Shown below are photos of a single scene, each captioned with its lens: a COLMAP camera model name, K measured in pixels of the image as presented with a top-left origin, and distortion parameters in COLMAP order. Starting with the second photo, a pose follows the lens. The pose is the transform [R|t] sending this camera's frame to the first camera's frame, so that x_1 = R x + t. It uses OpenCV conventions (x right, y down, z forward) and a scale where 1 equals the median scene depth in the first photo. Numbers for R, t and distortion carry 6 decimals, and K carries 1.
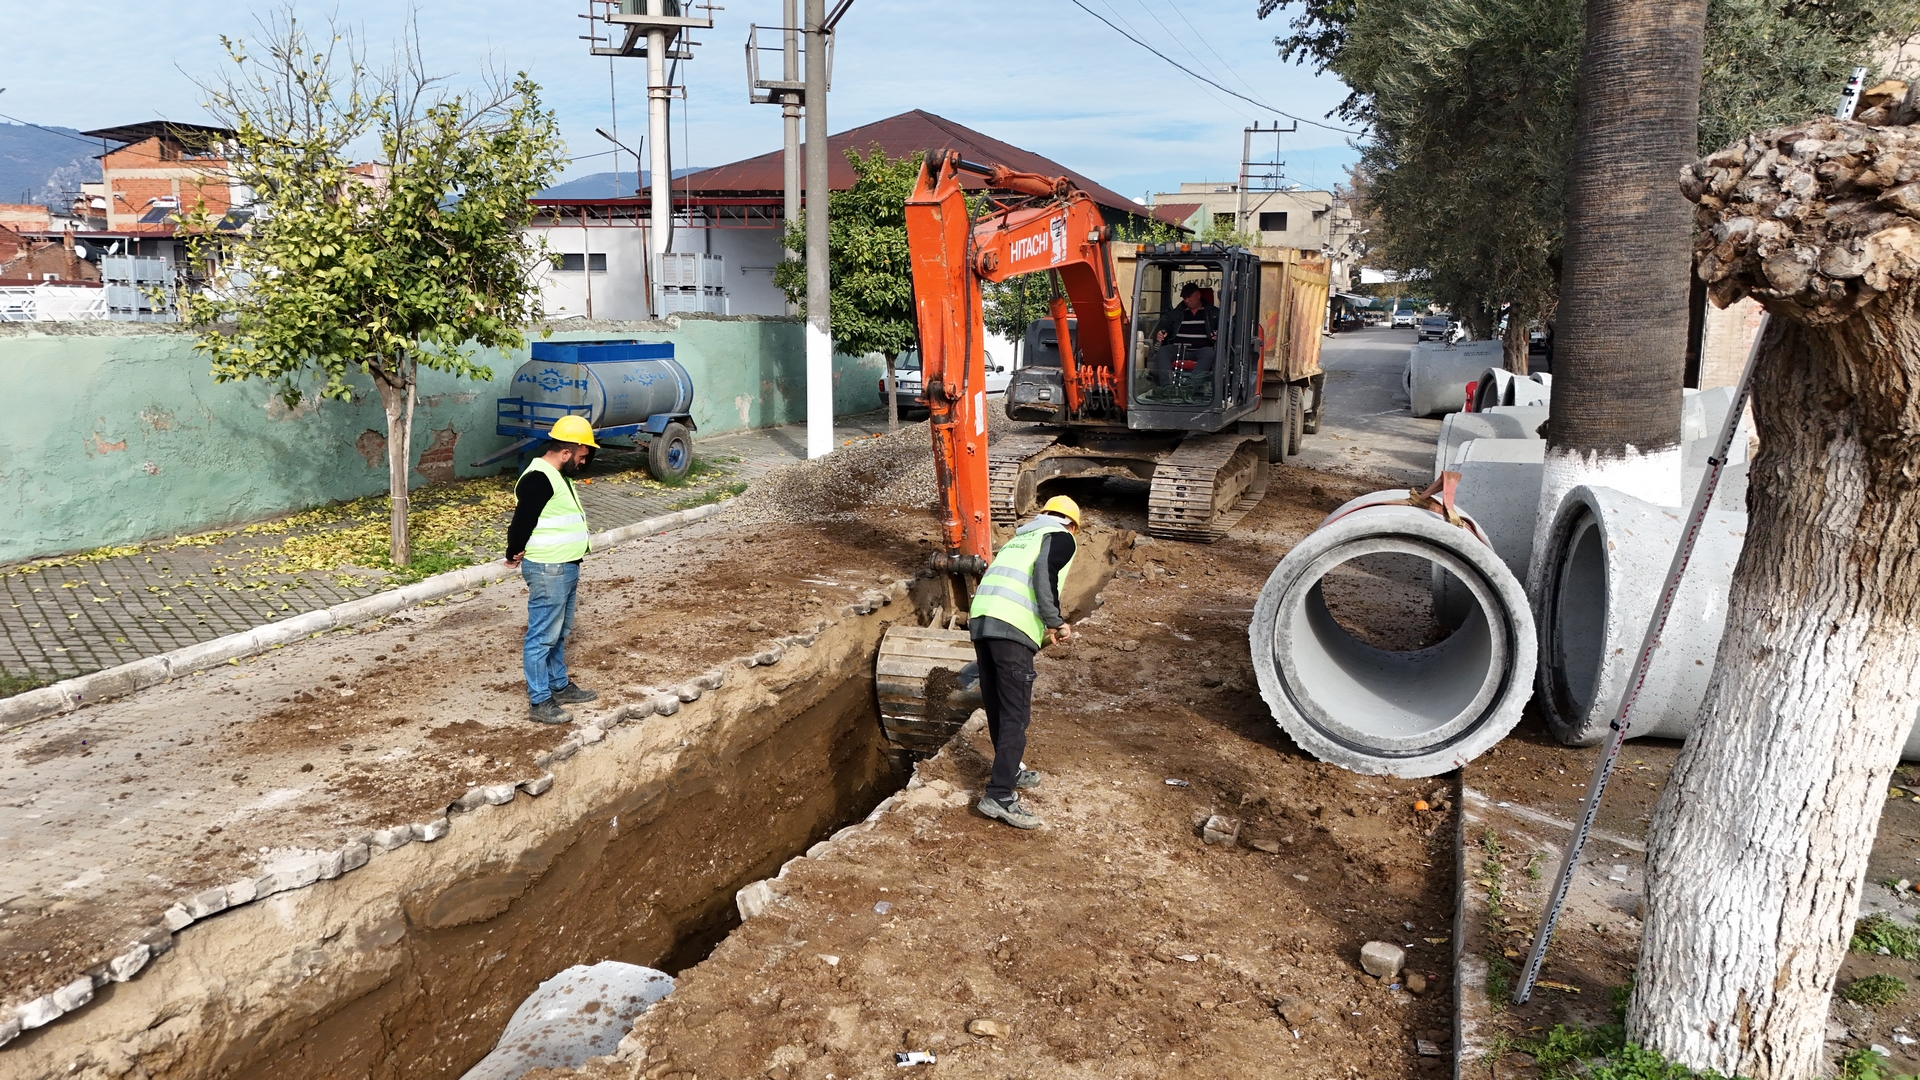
lens RADIAL K [[1405.0, 0, 963.0], [0, 1405.0, 538.3], [0, 0, 1]] dist [0.069589, -0.059889]
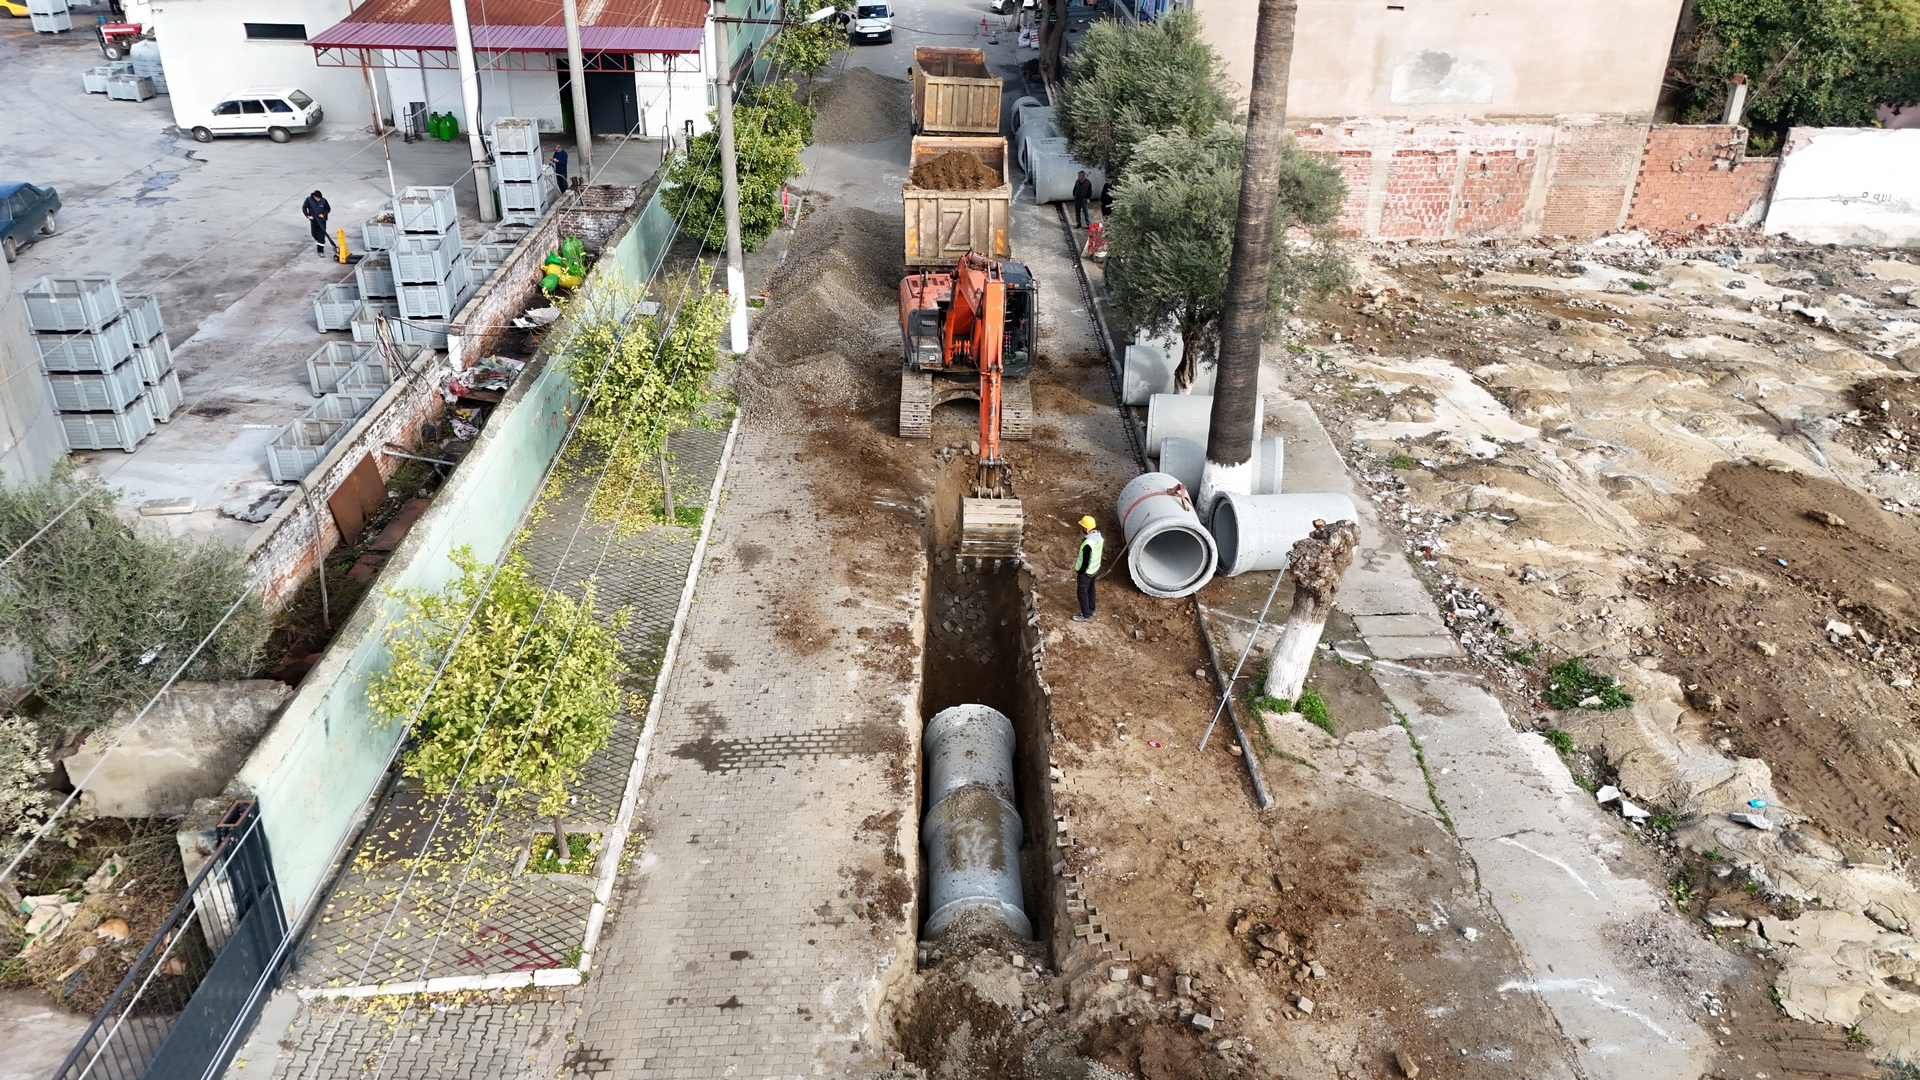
lens RADIAL K [[1405.0, 0, 963.1], [0, 1405.0, 535.8], [0, 0, 1]] dist [0.069589, -0.059889]
pose [[0.937767, -0.153383, 0.311556, -0.914102], [0.045321, 0.943552, 0.328108, -0.850536], [-0.344295, -0.293569, 0.891784, -1.319326]]
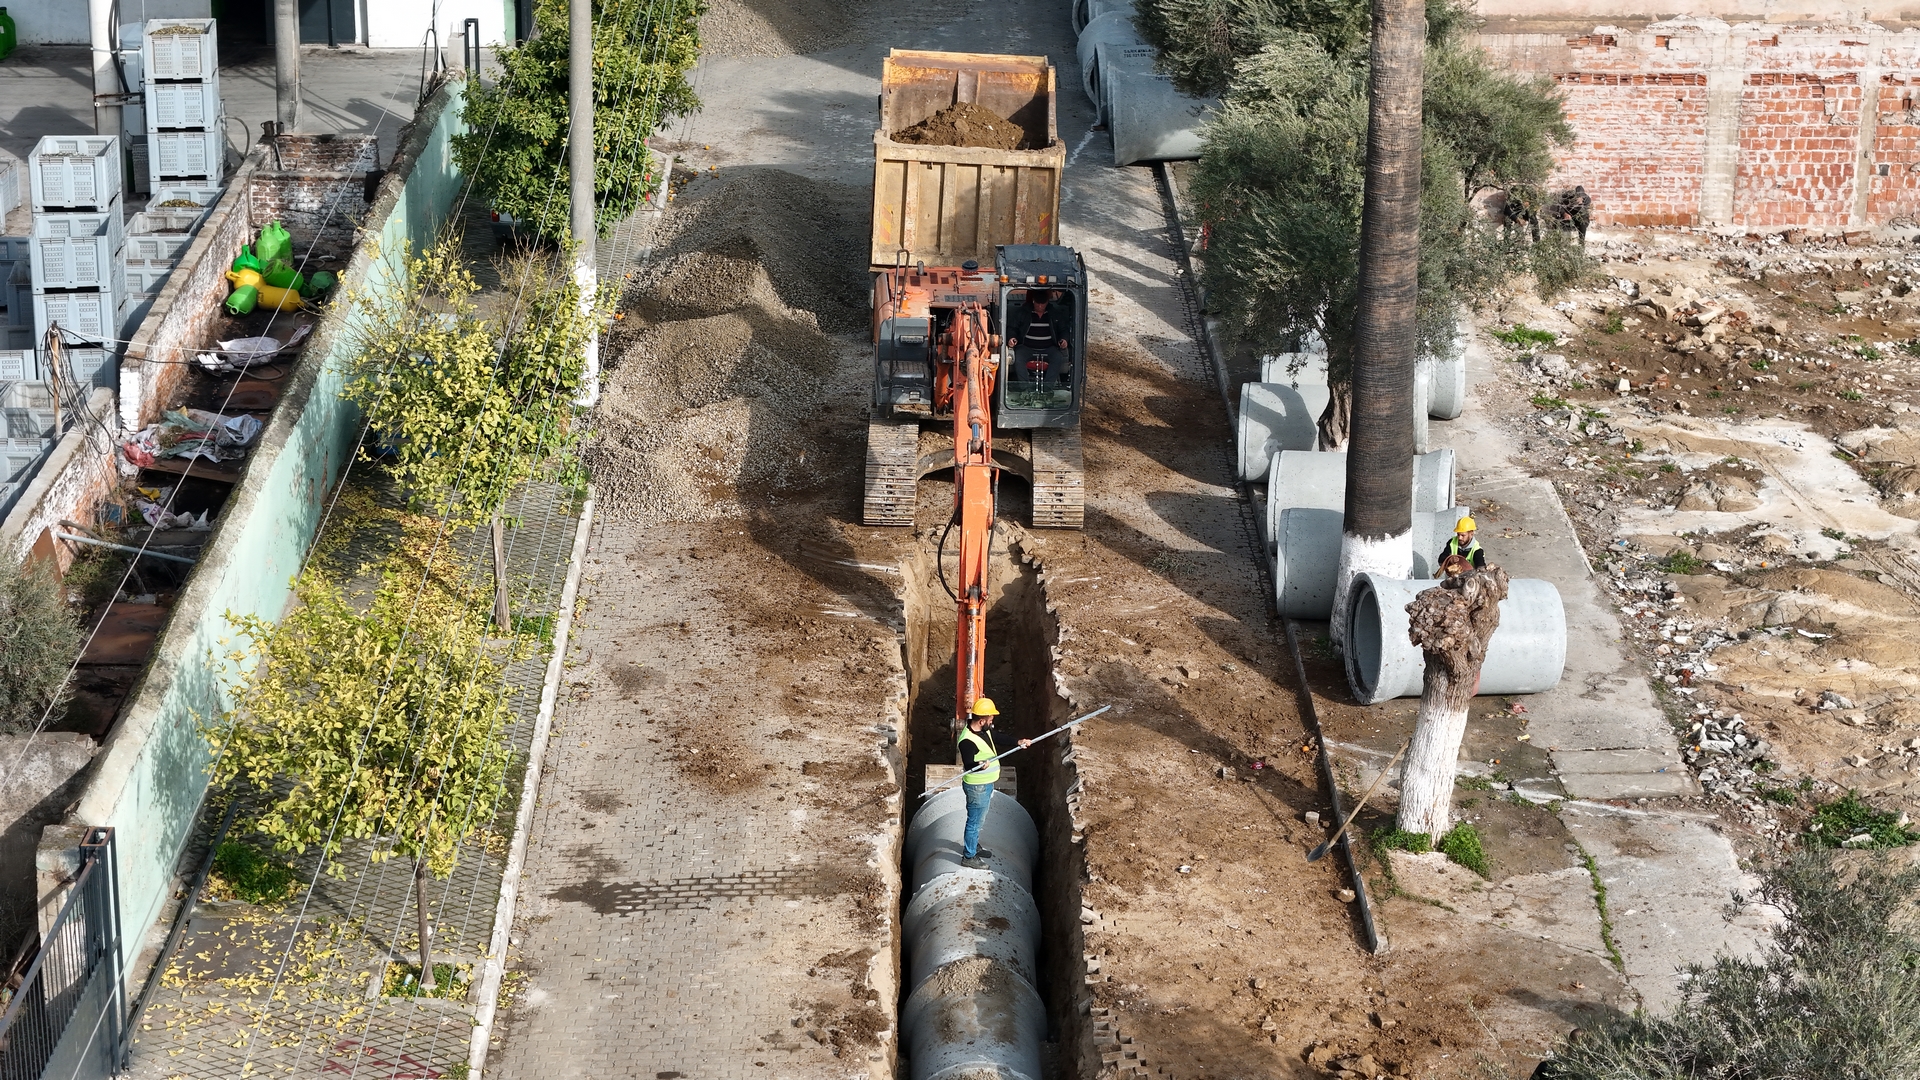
lens RADIAL K [[3868.0, 0, 972.4], [0, 3868.0, 553.2], [0, 0, 1]] dist [-0.215947, 0.000000]
pose [[0.939933, -0.108206, 0.323755, -1.604470], [0.046814, 0.980329, 0.191737, -0.994036], [-0.338133, -0.165063, 0.926510, -3.343783]]
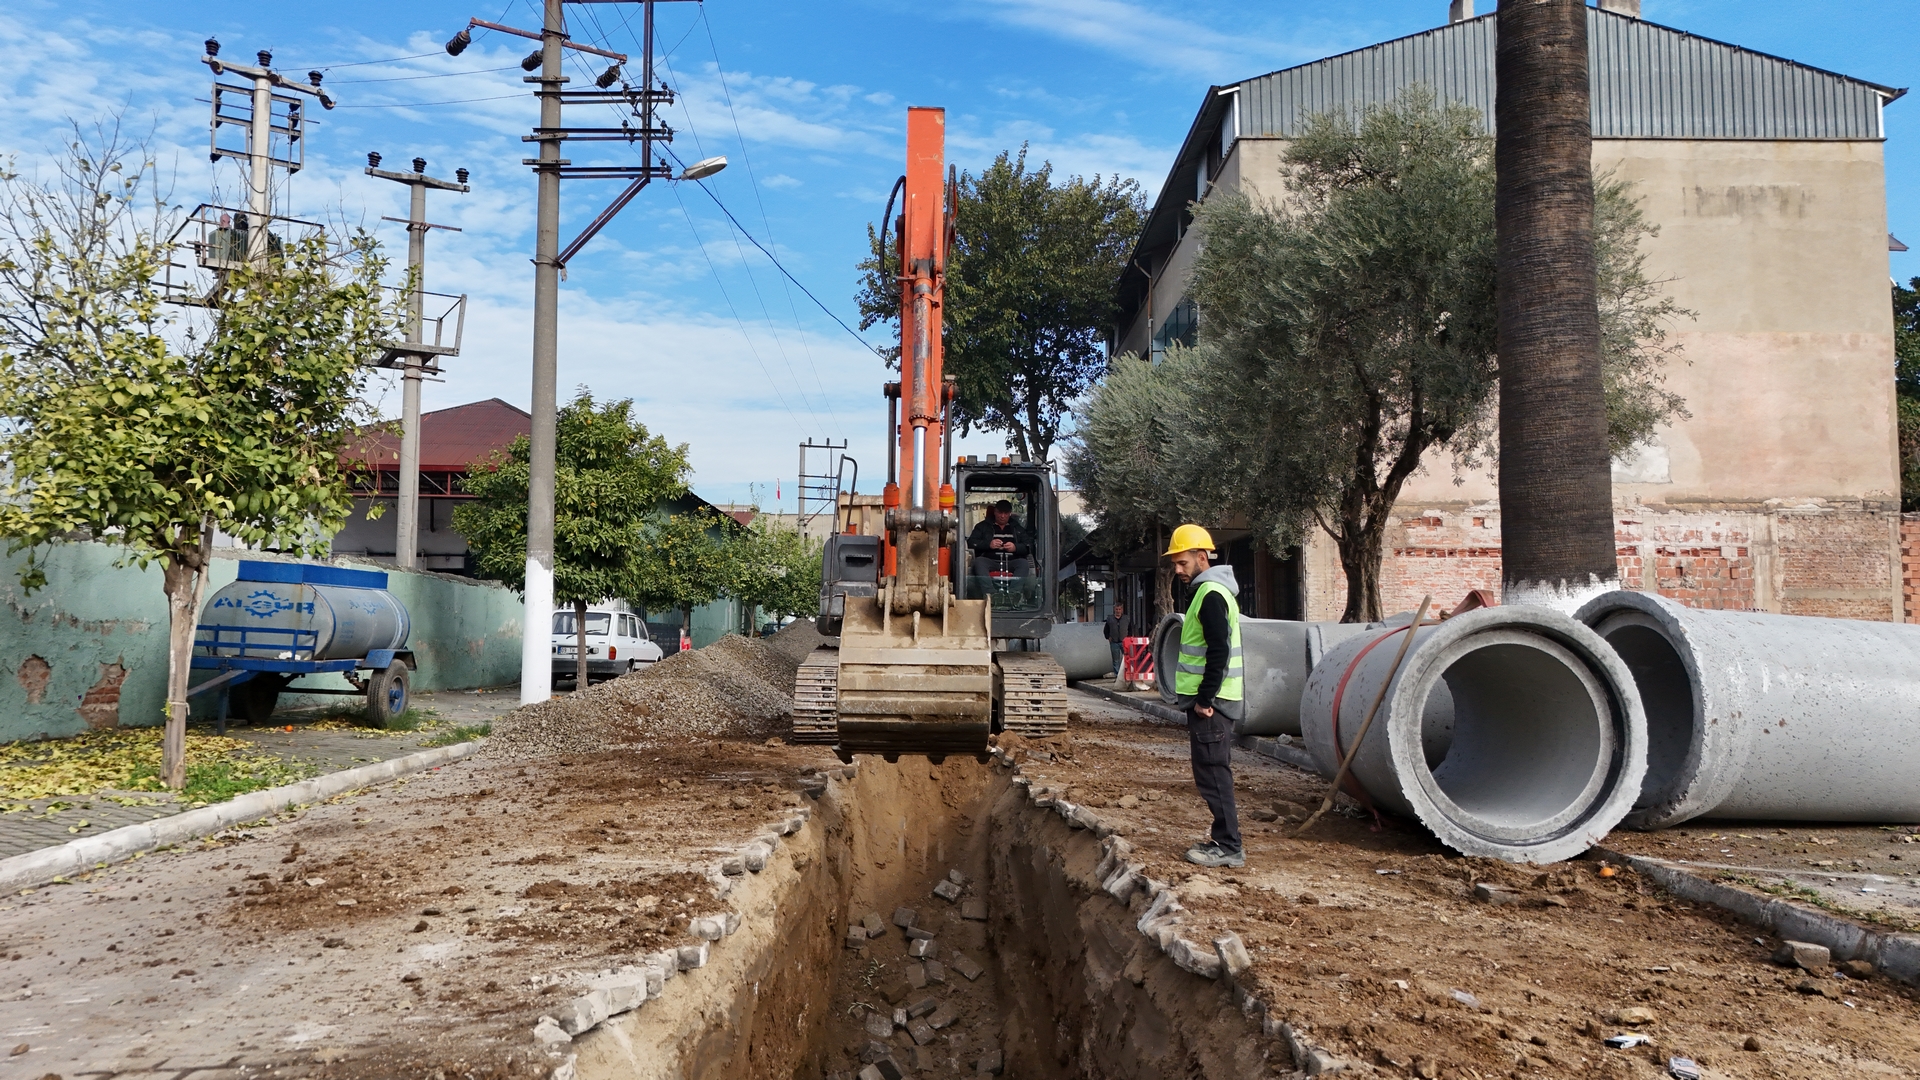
lens RADIAL K [[1405.0, 0, 963.3], [0, 1405.0, 536.8], [0, 0, 1]] dist [0.069589, -0.059889]
pose [[0.935241, 0.020802, 0.353401, -0.390539], [0.061482, 0.973558, -0.220010, 0.121160], [-0.348633, 0.227490, 0.909232, 0.136417]]
